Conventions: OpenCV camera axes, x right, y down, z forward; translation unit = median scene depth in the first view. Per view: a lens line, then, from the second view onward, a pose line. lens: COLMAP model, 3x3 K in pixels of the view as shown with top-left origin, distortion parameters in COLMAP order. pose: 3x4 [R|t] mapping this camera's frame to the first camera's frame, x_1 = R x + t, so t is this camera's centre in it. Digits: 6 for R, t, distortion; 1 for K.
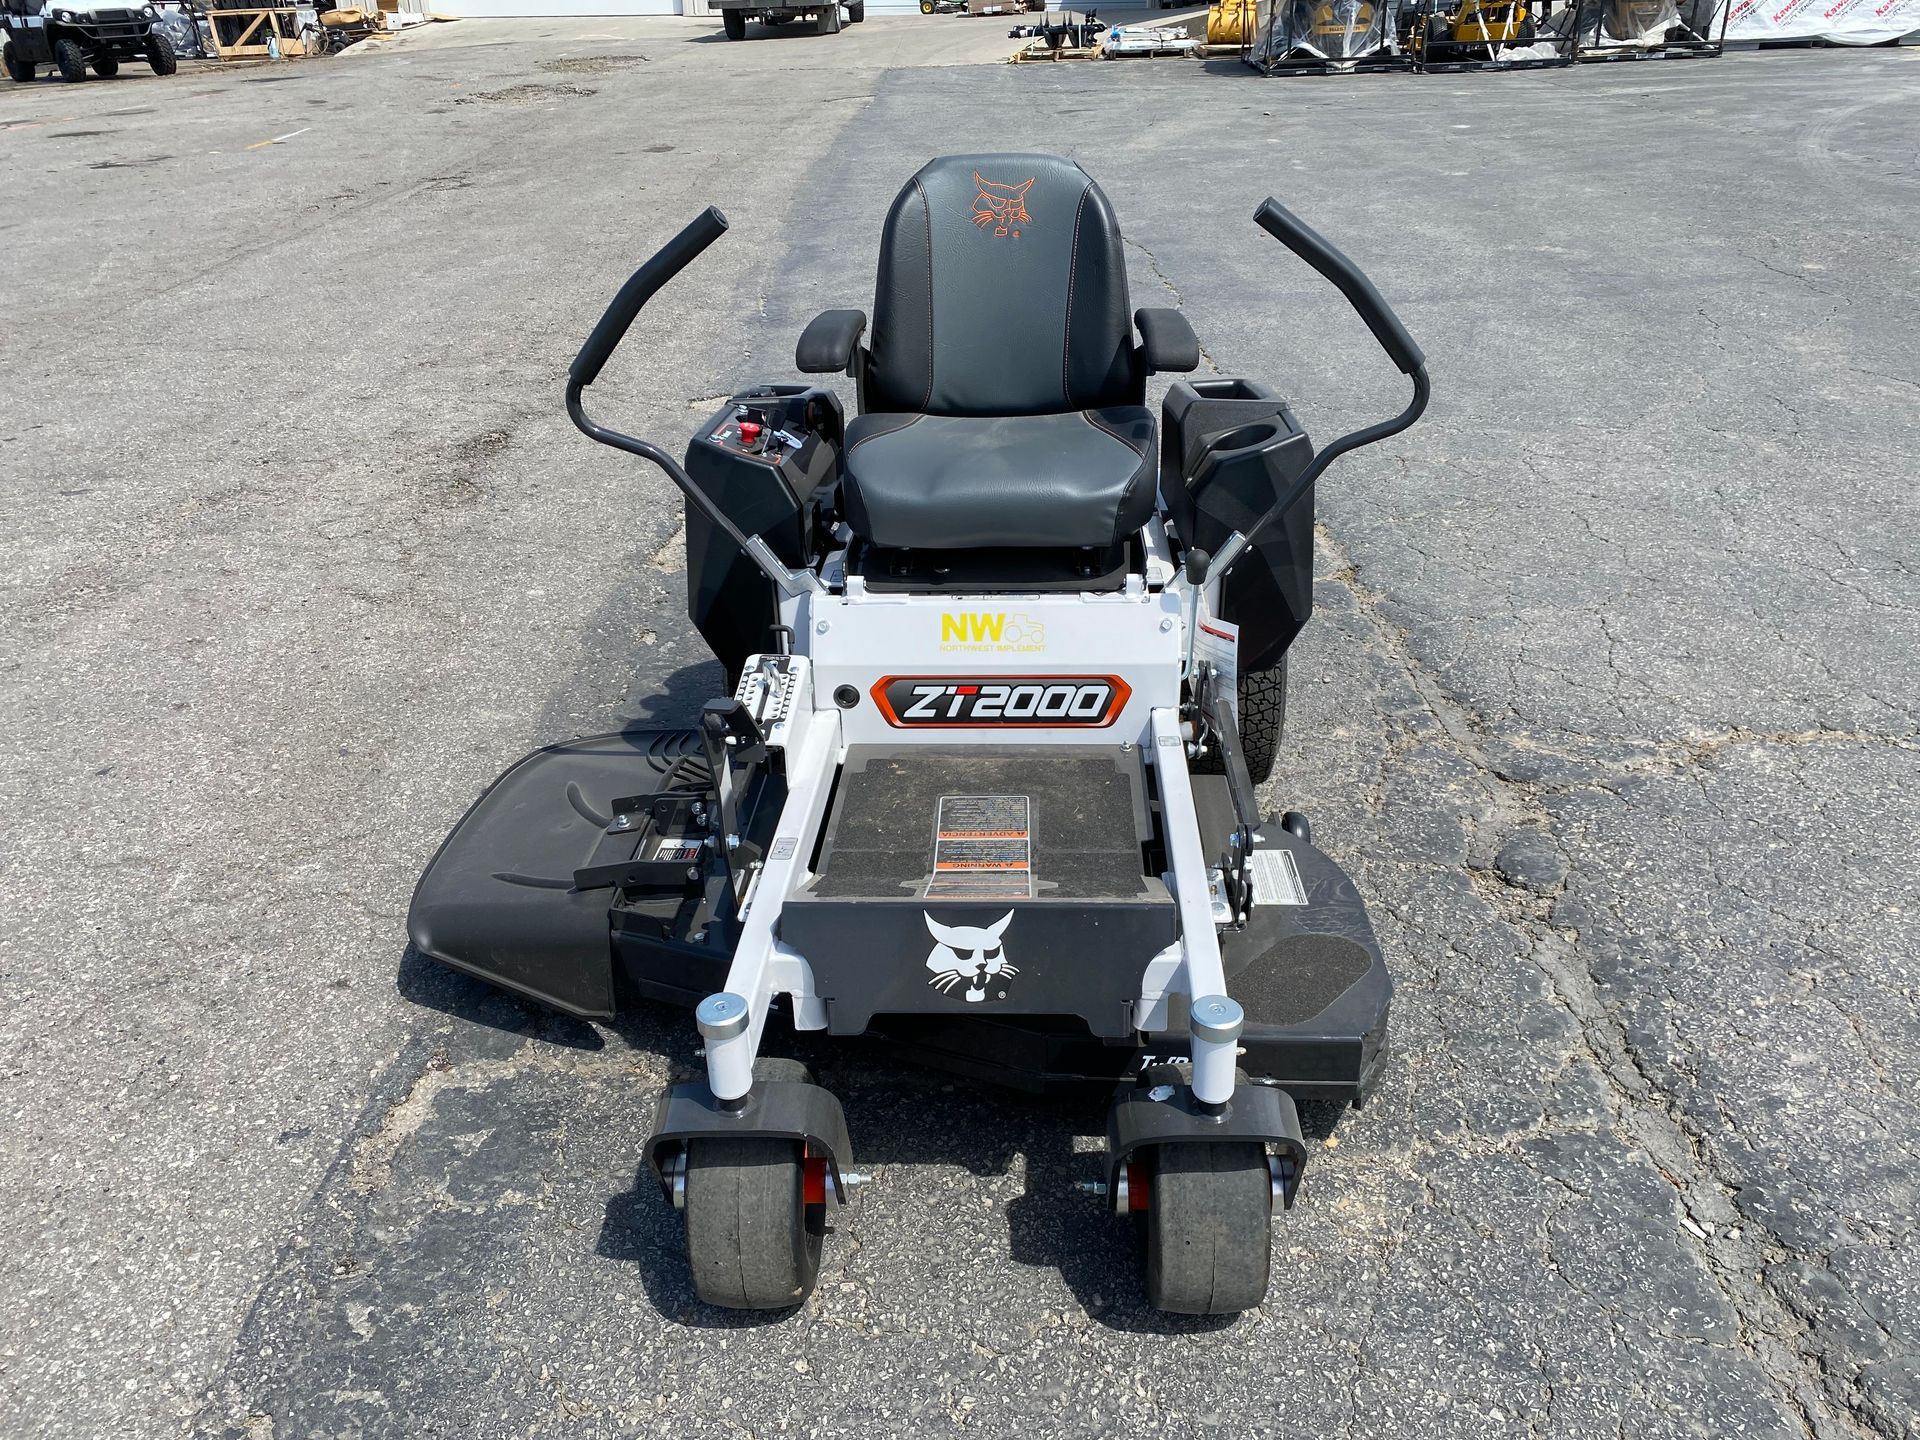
lens RADIAL K [[1471.0, 0, 975.4], [0, 1471.0, 701.3], [0, 0, 1]] dist [0.029656, -0.027727]
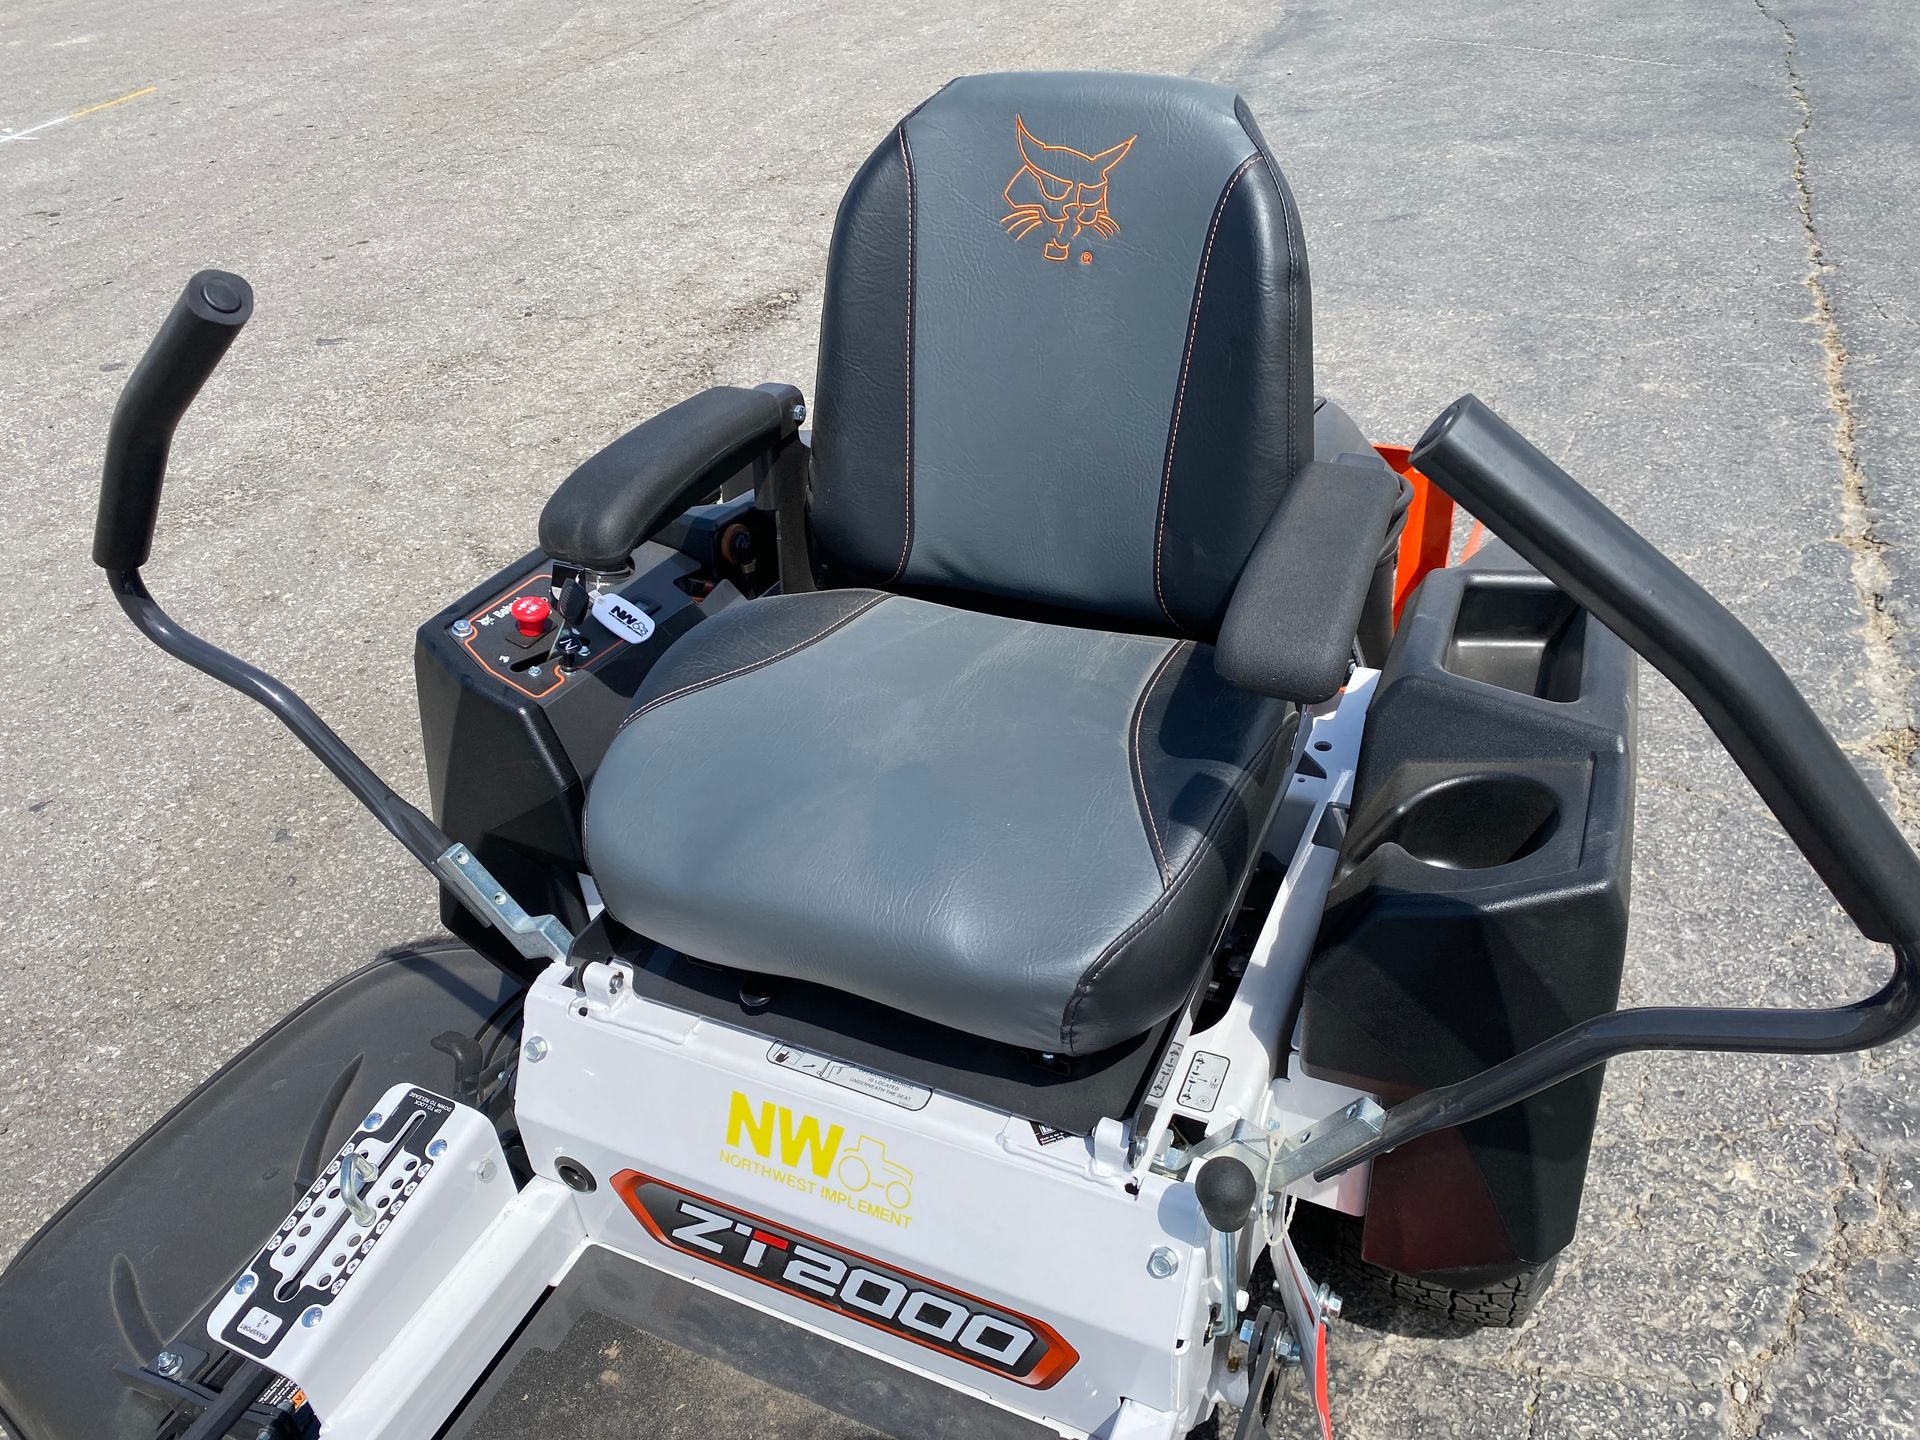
lens RADIAL K [[1471.0, 0, 968.2], [0, 1471.0, 704.7], [0, 0, 1]] dist [0.029656, -0.027727]
pose [[0.922022, 0.176809, -0.344405, 0.210678], [-0.115532, 0.974745, 0.191113, -0.308434], [0.369497, -0.136421, 0.919163, 0.625827]]
